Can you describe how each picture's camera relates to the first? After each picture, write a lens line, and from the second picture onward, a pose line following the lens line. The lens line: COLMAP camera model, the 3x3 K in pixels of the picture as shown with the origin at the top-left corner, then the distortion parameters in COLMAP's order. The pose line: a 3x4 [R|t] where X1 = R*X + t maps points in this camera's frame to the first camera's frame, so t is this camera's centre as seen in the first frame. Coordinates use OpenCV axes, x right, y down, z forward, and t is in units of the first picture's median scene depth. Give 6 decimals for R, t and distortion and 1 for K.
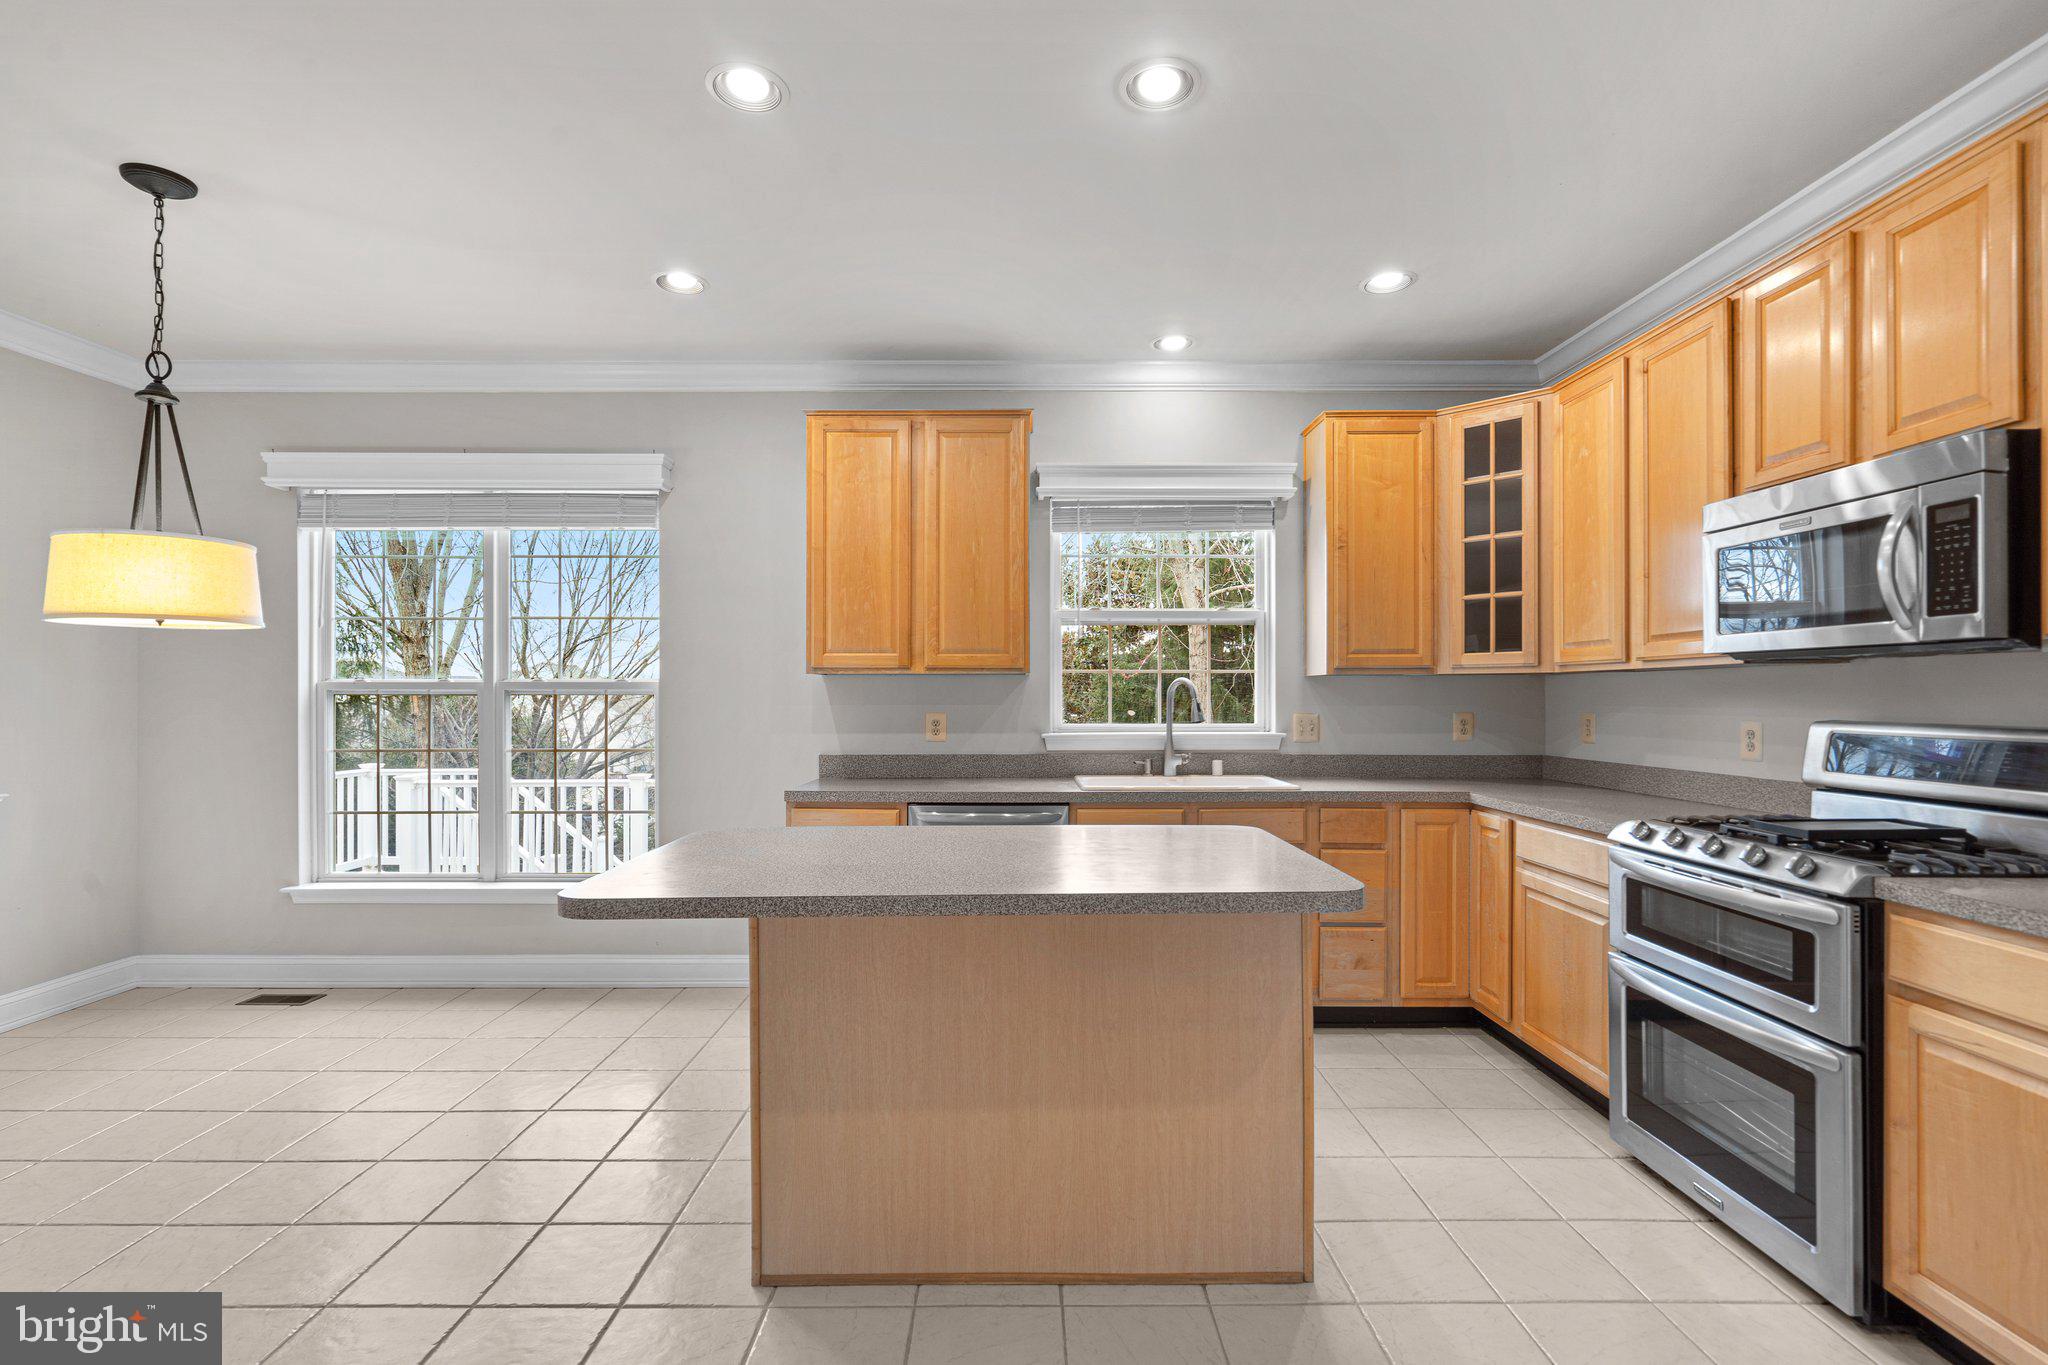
lens RADIAL K [[942.8, 0, 1021.5], [0, 942.8, 698.5], [0, 0, 1]] dist [-0.007408, 0.003855]
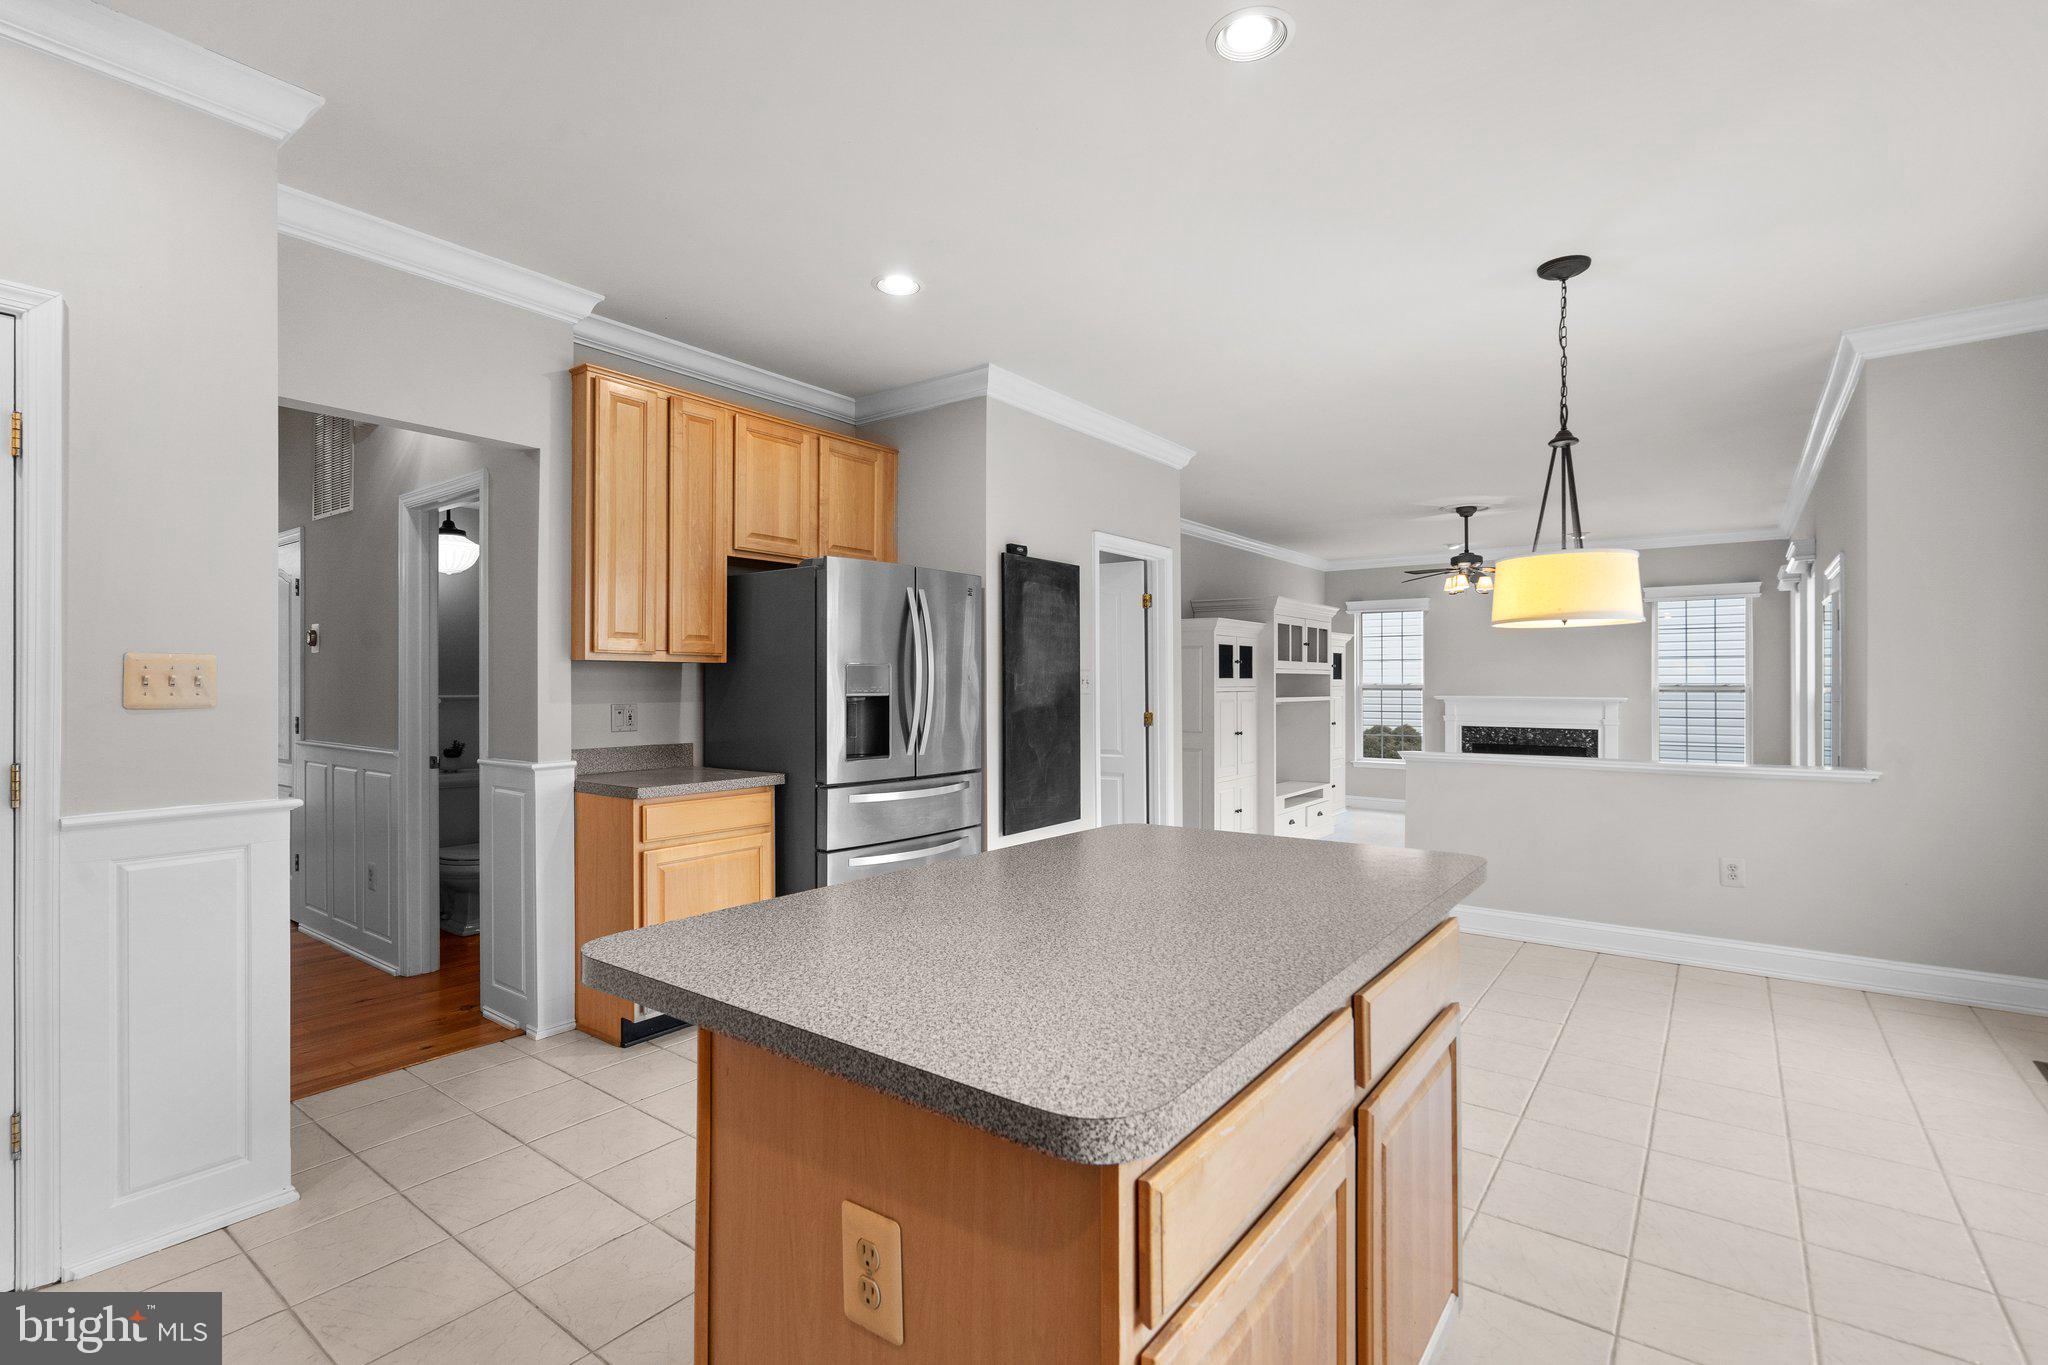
lens RADIAL K [[942.8, 0, 1018.4], [0, 942.8, 681.8], [0, 0, 1]] dist [-0.007408, 0.003855]
pose [[-0.605718, 0.000811, -0.795679, 0.354528], [-0.000128, 0.999999, 0.001118, -0.002323], [0.795680, 0.000779, -0.605717, 0.824079]]
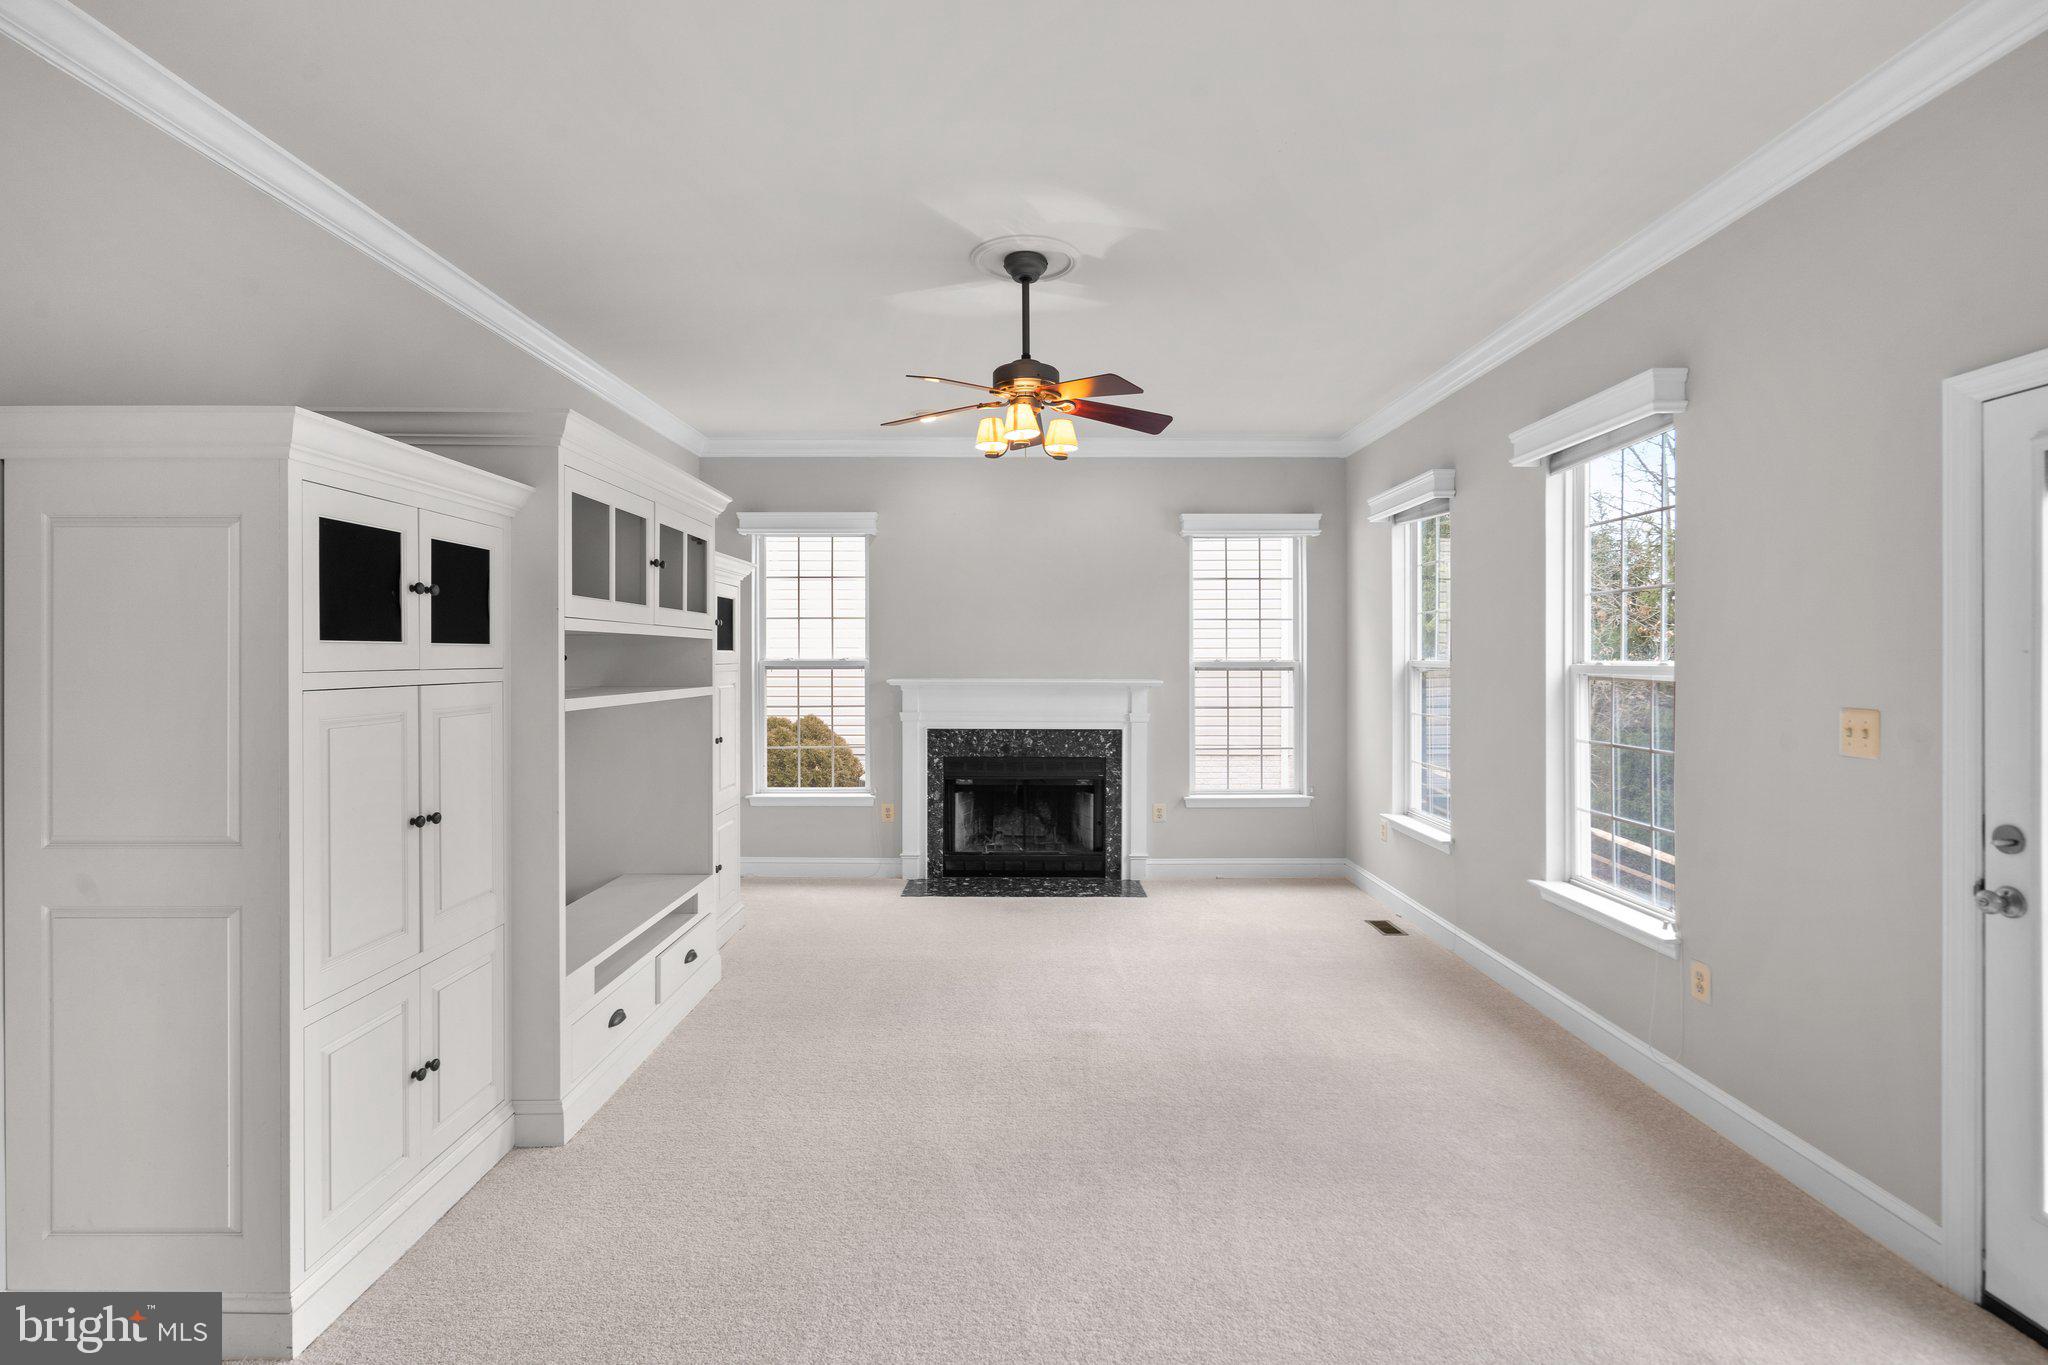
lens RADIAL K [[942.8, 0, 1023.8], [0, 942.8, 660.6], [0, 0, 1]] dist [-0.007408, 0.003855]
pose [[-0.000801, 0.004815, -0.999988, -0.961823], [-0.001832, 0.999987, 0.004816, 0.000995], [0.999998, 0.001836, -0.000792, 0.357674]]
